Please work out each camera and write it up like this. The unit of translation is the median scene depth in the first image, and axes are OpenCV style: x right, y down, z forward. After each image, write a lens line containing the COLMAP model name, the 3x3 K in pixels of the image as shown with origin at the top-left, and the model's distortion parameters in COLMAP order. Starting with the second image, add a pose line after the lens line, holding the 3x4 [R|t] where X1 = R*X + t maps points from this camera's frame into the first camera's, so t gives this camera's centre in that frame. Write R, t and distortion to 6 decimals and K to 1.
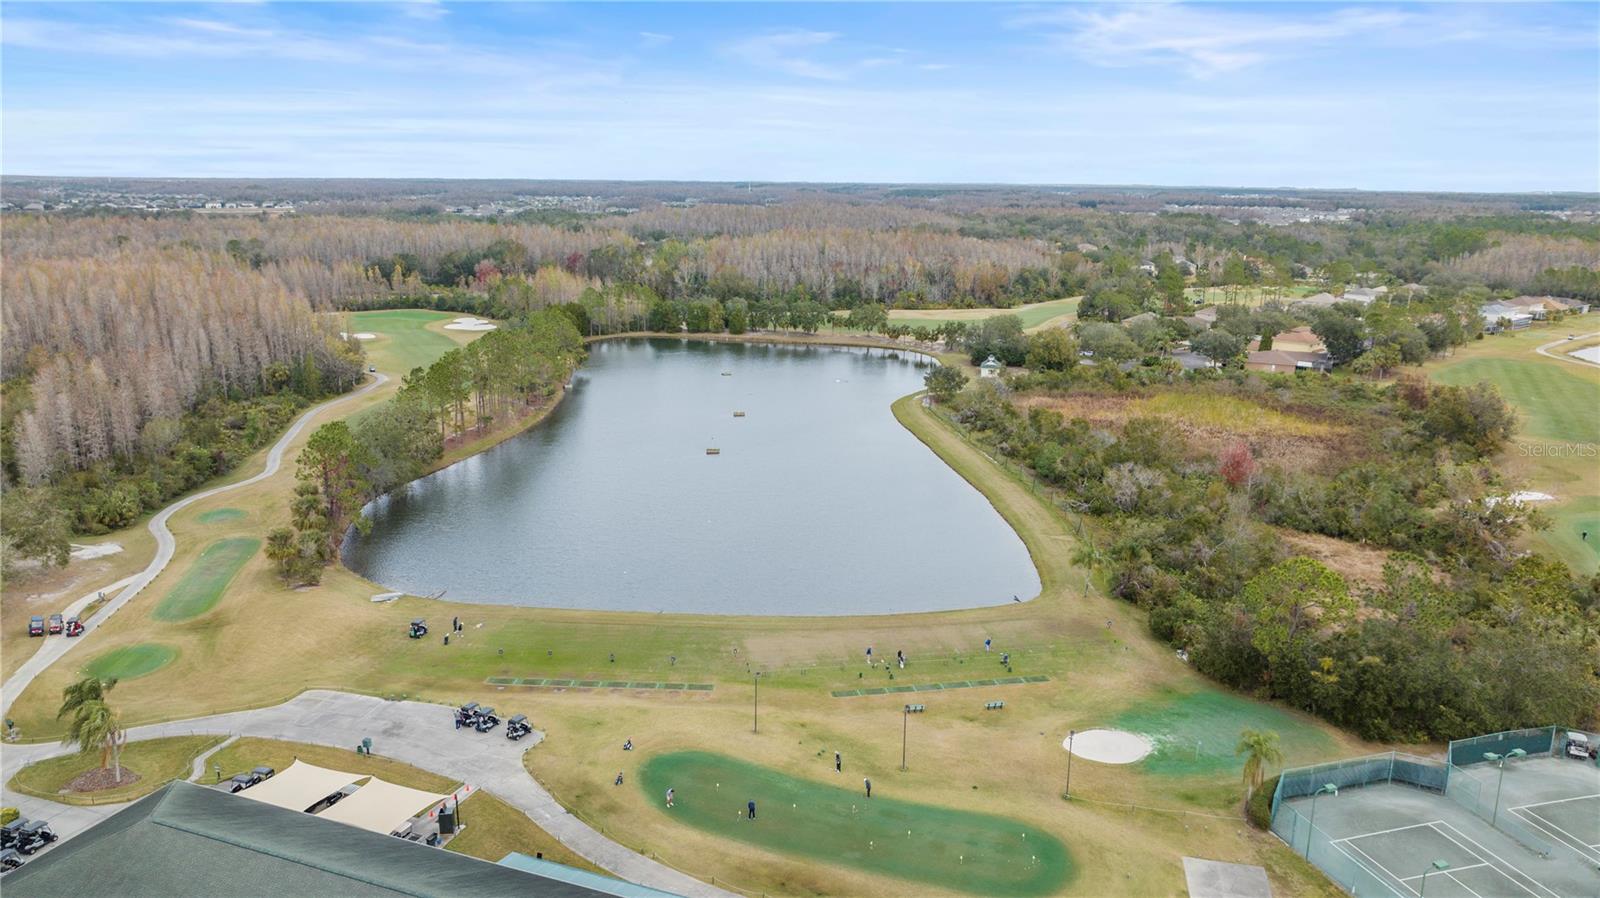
lens RADIAL K [[1137.2, 0, 797.6], [0, 1137.2, 444.2], [0, 0, 1]] dist [-0.028832, 0.023149]
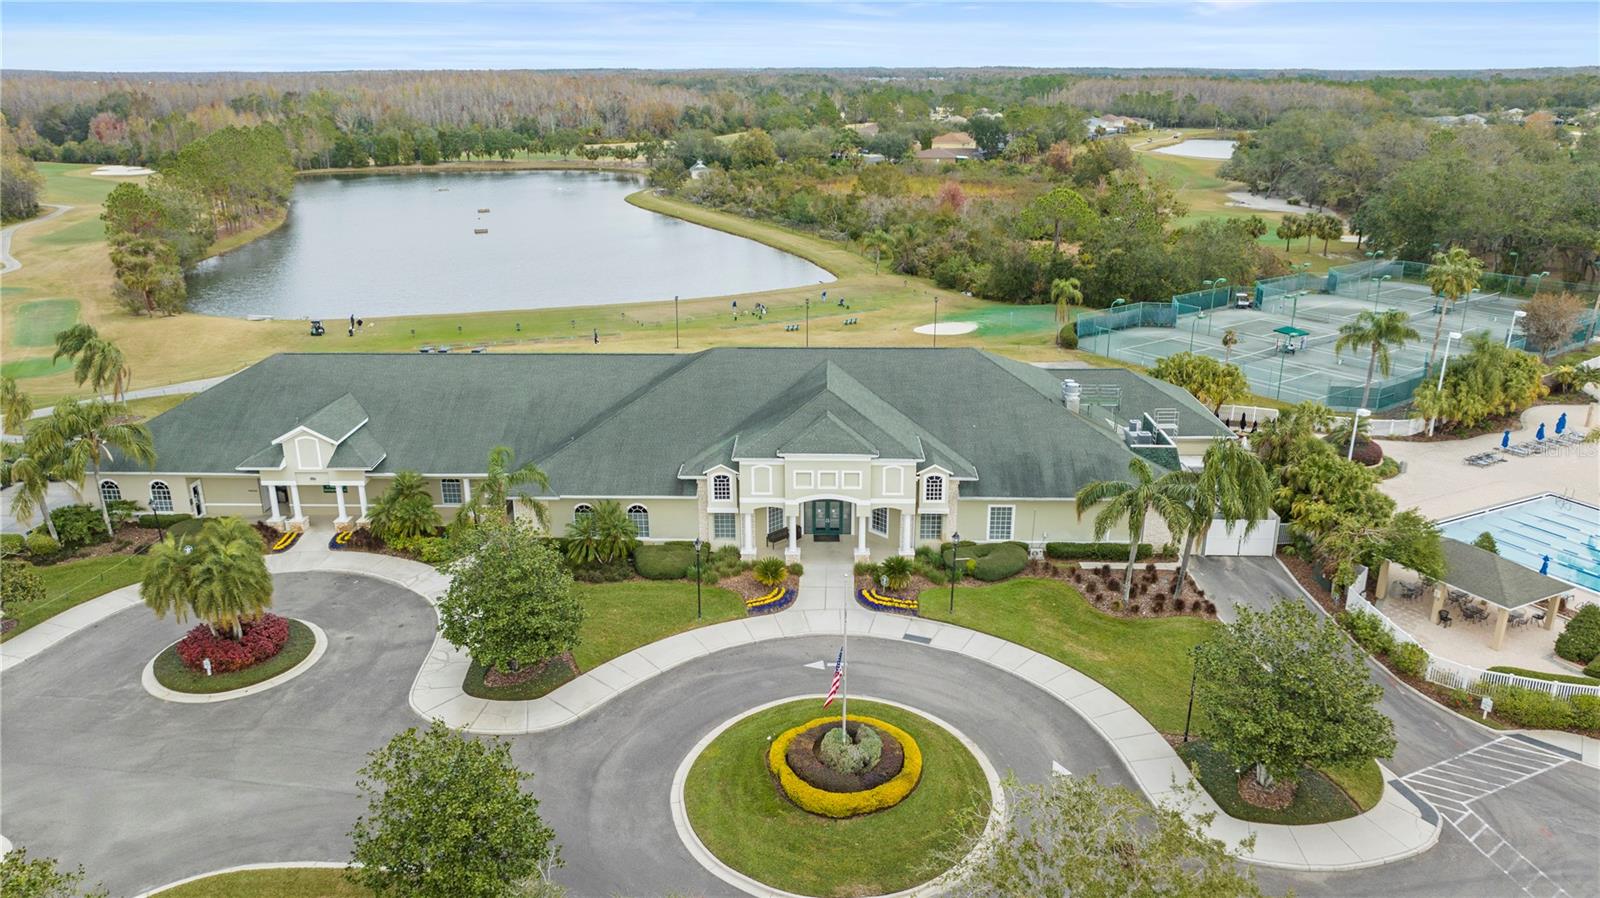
lens RADIAL K [[1137.2, 0, 802.1], [0, 1137.2, 451.5], [0, 0, 1]] dist [-0.028832, 0.023149]
pose [[0.942651, -0.119436, 0.311679, -0.087096], [0.088150, 0.989716, 0.112659, 0.068954], [-0.321930, -0.078723, 0.943485, -0.054601]]
